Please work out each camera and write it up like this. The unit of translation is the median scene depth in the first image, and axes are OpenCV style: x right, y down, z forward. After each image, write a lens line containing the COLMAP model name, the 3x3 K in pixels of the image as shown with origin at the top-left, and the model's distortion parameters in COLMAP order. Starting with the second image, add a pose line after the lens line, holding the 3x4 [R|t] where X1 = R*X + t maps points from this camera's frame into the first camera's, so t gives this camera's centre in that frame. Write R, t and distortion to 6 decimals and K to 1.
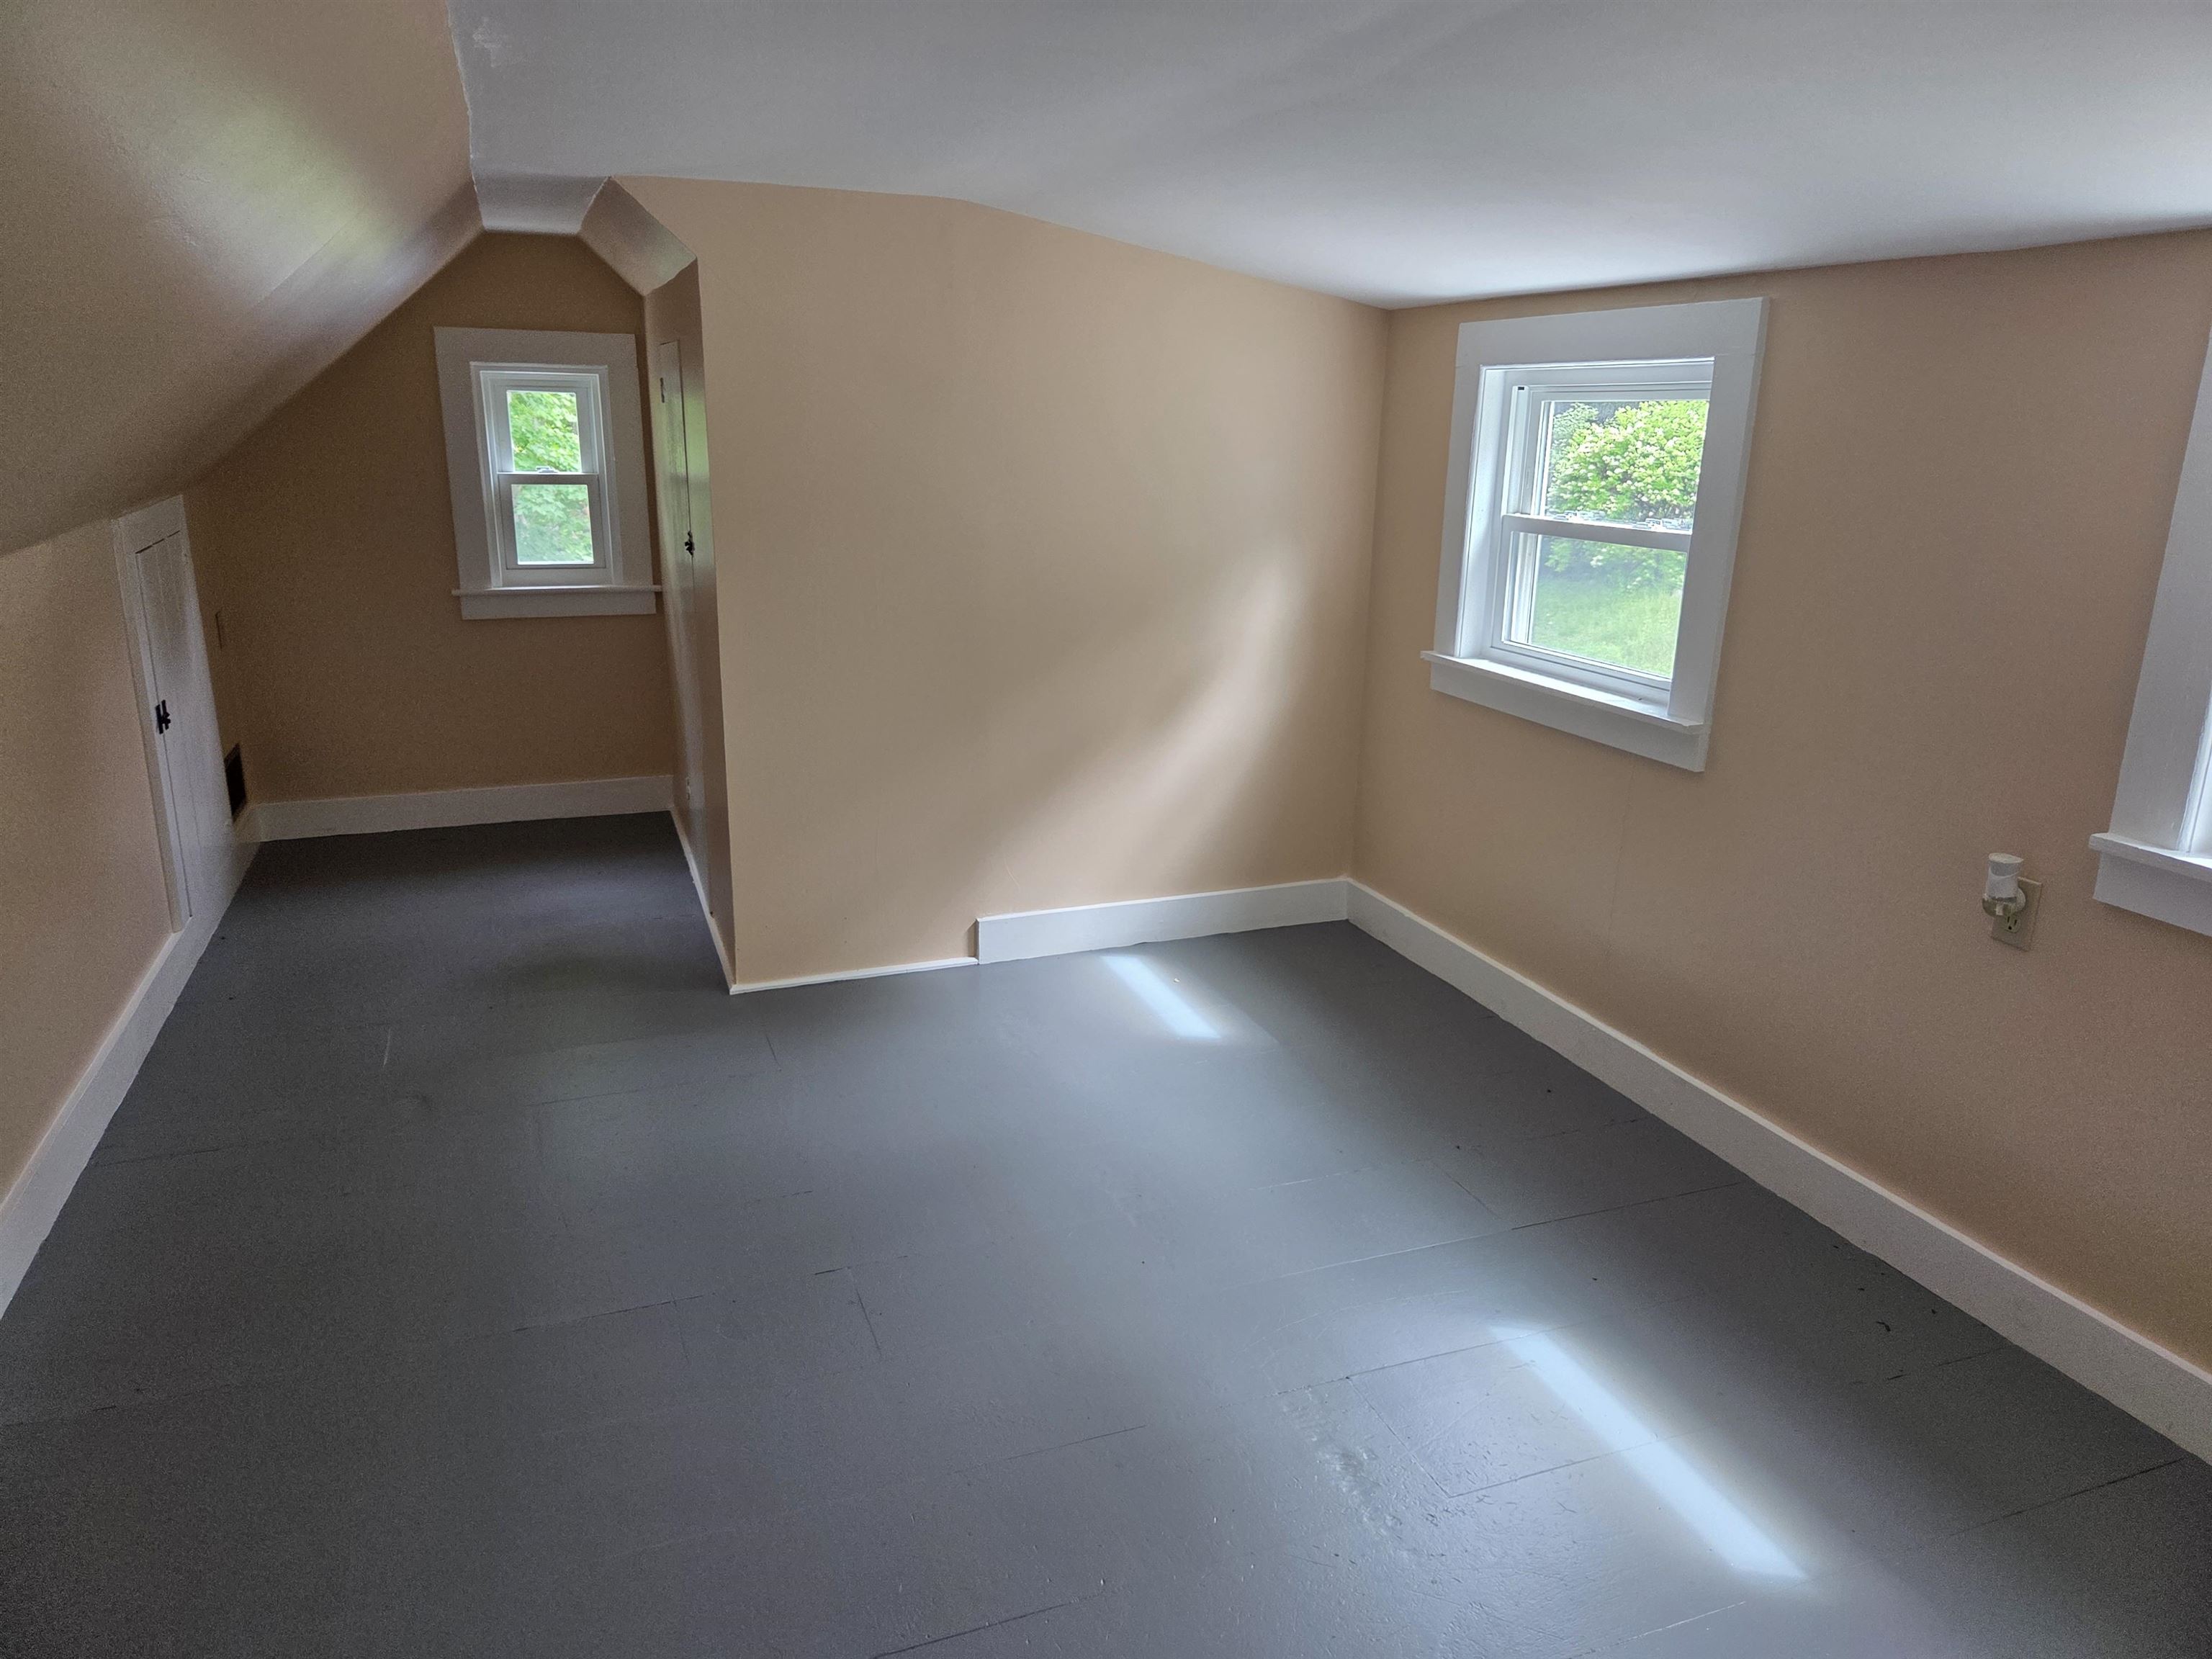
lens RADIAL K [[1489.5, 0, 1094.7], [0, 1489.5, 813.5], [0, 0, 1]] dist [0.097379, -0.090208]
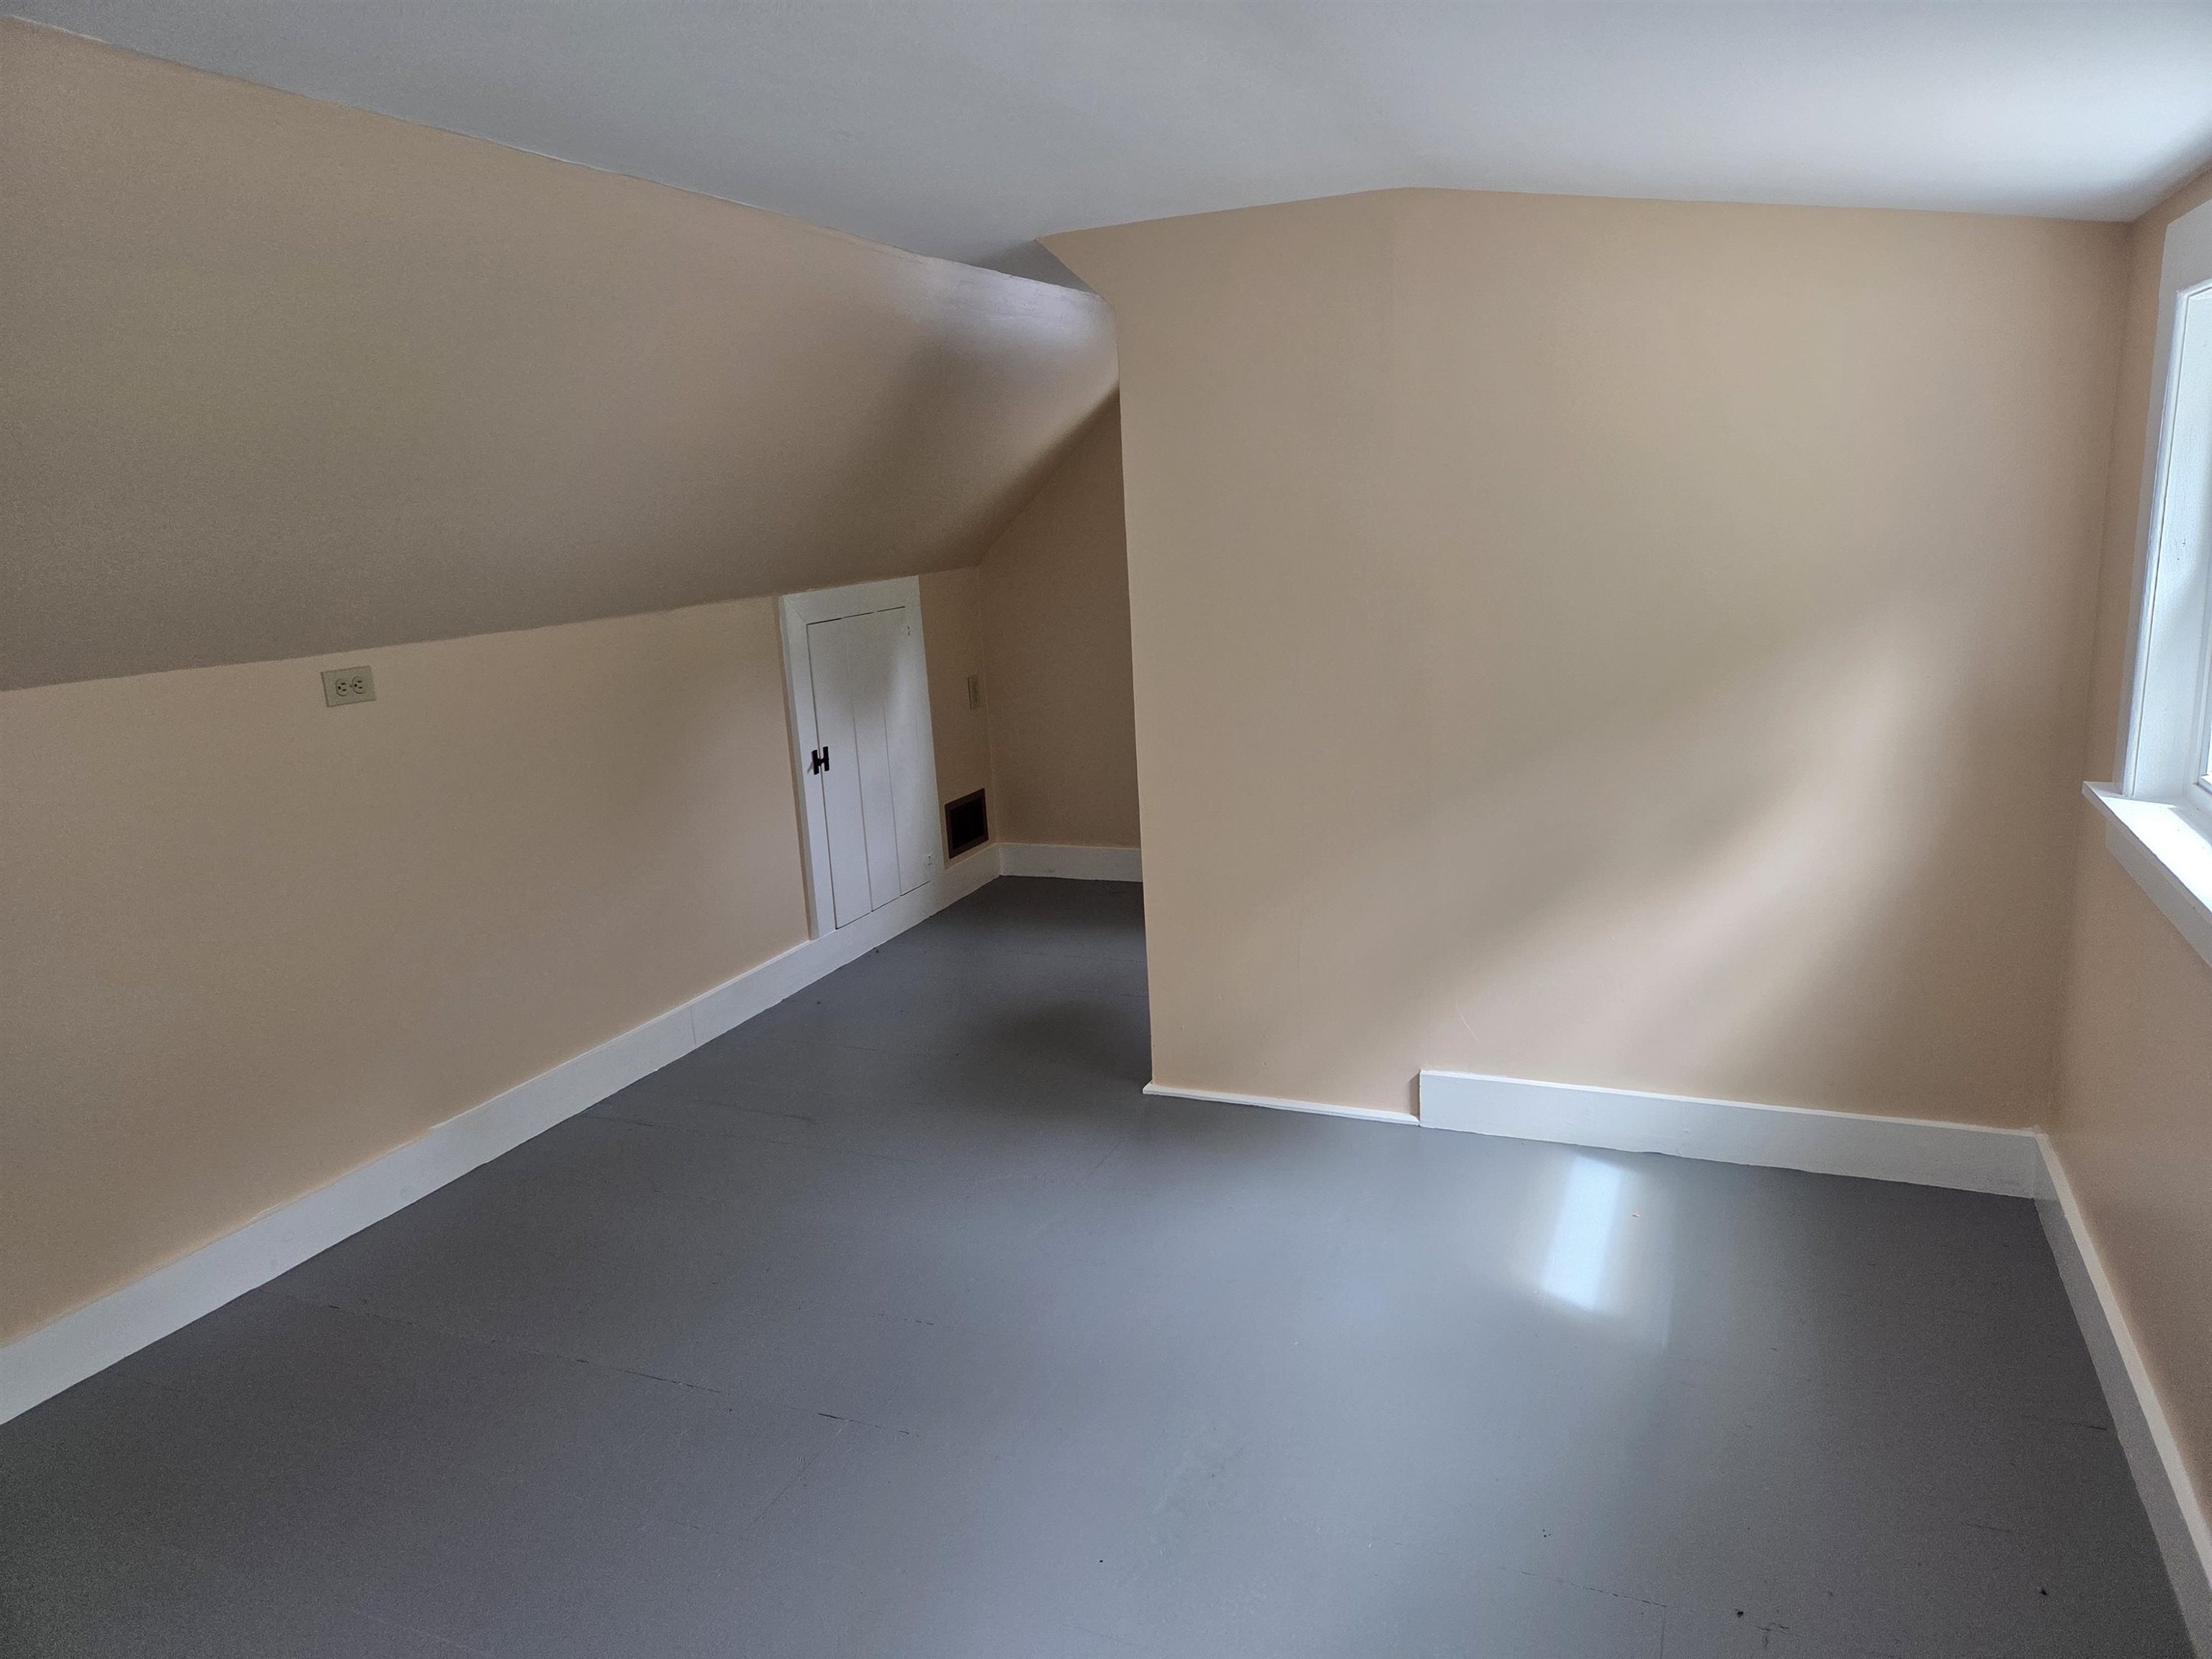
lens RADIAL K [[1489.5, 0, 1094.7], [0, 1489.5, 813.5], [0, 0, 1]] dist [0.097379, -0.090208]
pose [[0.718082, 0.087483, -0.690438, 0.341001], [-0.121200, 0.992628, -0.000280, -0.044613], [0.685323, 0.083882, 0.723392, 0.282503]]
